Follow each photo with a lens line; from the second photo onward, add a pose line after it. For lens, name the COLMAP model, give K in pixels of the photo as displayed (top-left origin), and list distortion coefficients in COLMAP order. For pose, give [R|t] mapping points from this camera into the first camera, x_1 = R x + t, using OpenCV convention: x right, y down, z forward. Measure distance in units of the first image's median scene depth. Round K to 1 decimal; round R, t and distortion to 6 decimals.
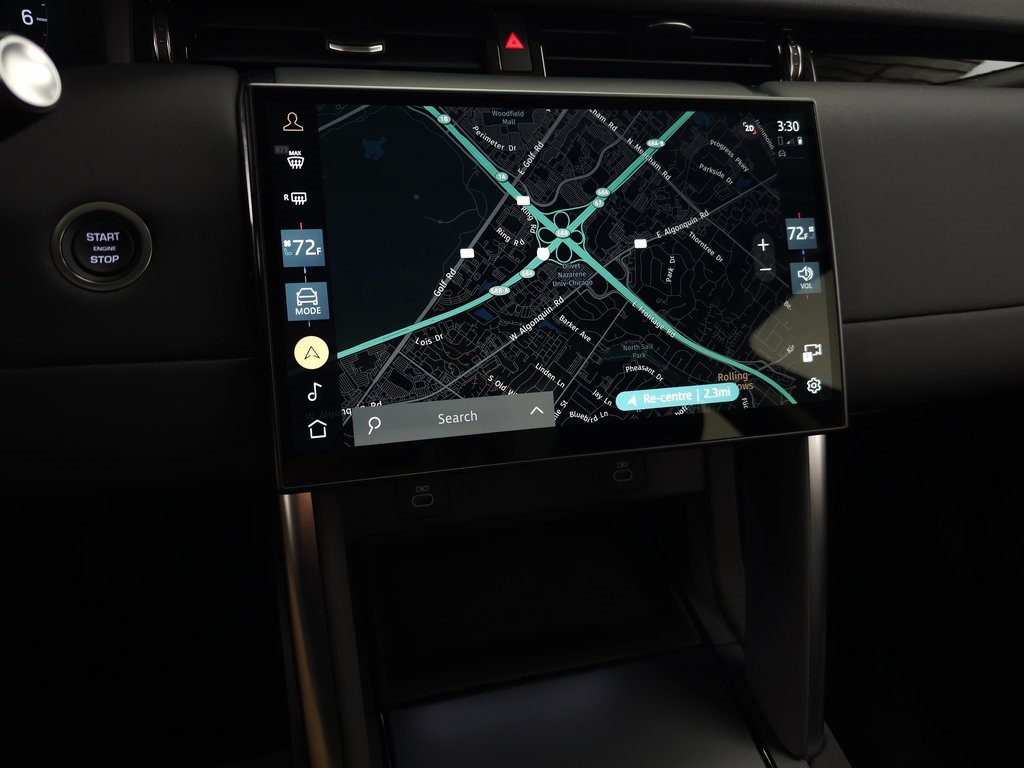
lens RADIAL K [[694.5, 0, 518.7], [0, 694.5, 379.0], [0, 0, 1]] dist [0.046496, -0.058821]
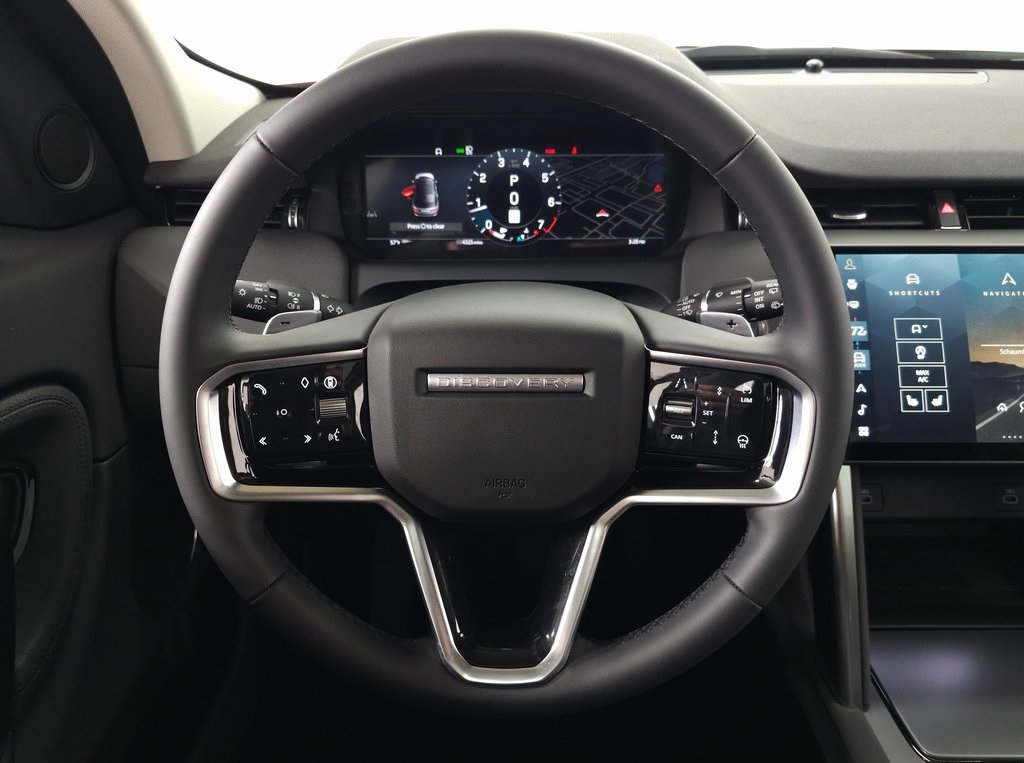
lens RADIAL K [[694.5, 0, 510.5], [0, 694.5, 377.0], [0, 0, 1]] dist [0.046496, -0.058821]
pose [[0.958992, 0.043893, -0.280012, -0.550988], [-0.079230, 0.990066, -0.116151, 0.180016], [0.272133, 0.133573, 0.952944, -0.815475]]
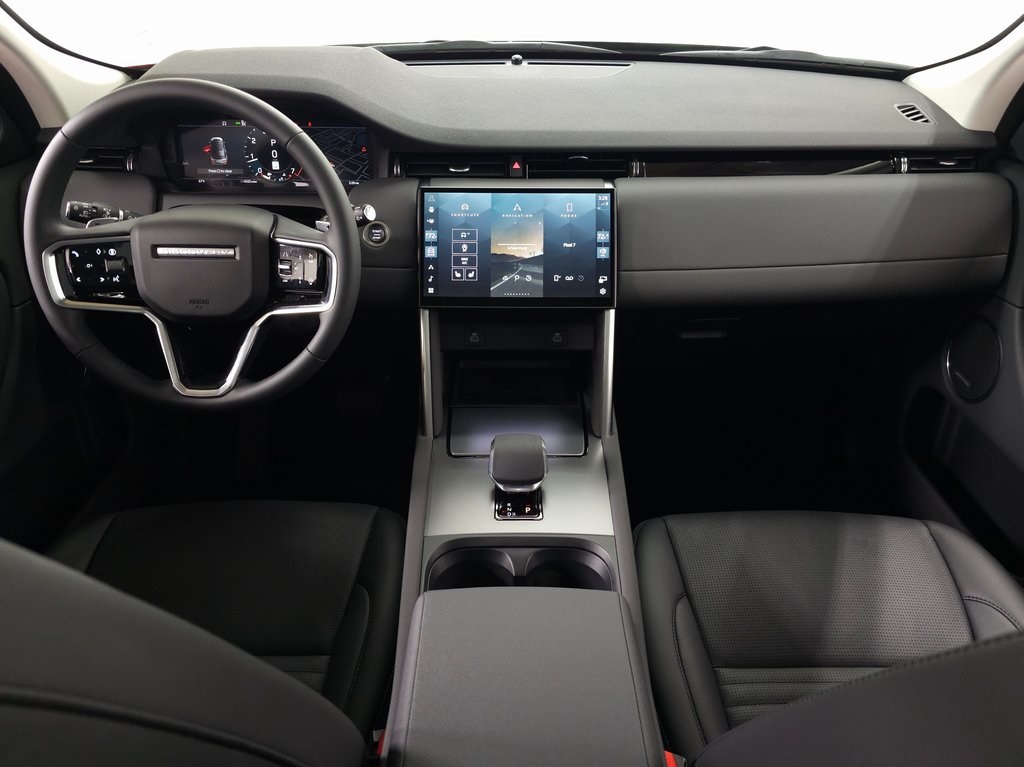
lens RADIAL K [[694.5, 0, 515.6], [0, 694.5, 391.9], [0, 0, 1]] dist [0.046496, -0.058821]
pose [[0.964875, 0.076255, -0.251398, 0.813571], [-0.082679, 0.996462, -0.015076, 0.477872], [0.249359, 0.035332, 0.967766, -1.749098]]
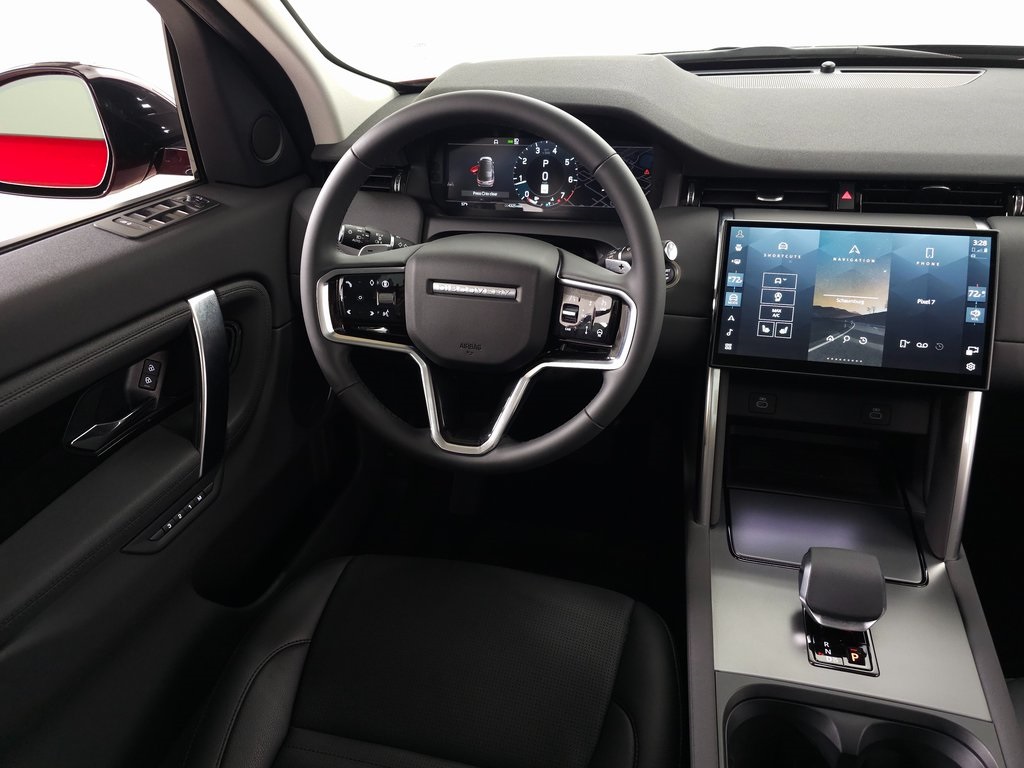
lens RADIAL K [[694.5, 0, 506.2], [0, 694.5, 389.2], [0, 0, 1]] dist [0.046496, -0.058821]
pose [[0.859628, 0.159603, -0.485353, 0.257632], [-0.185143, 0.982700, -0.004765, 0.339412], [0.476196, 0.093956, 0.874305, -1.462290]]
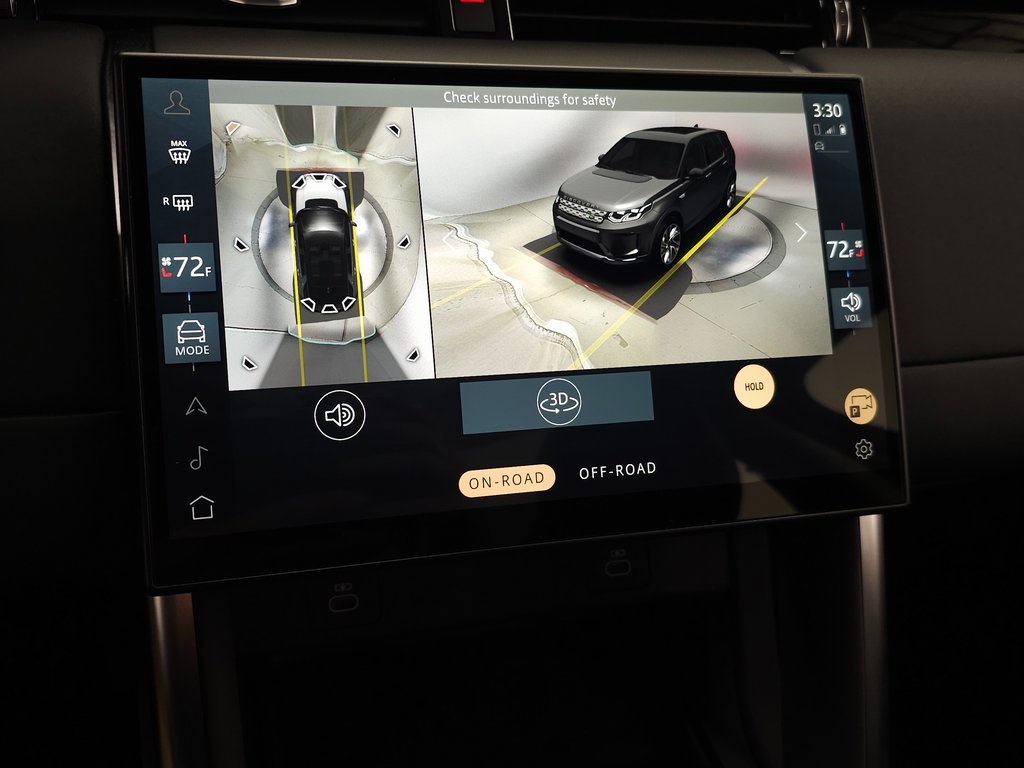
lens RADIAL K [[994.1, 0, 517.6], [0, 994.1, 382.4], [0, 0, 1]] dist [0.020910, 0.000000]
pose [[0.999558, 0.005047, 0.029310, 0.015087], [-0.003767, 0.999043, -0.043571, -0.014637], [-0.029502, 0.043441, 0.998620, -0.070246]]
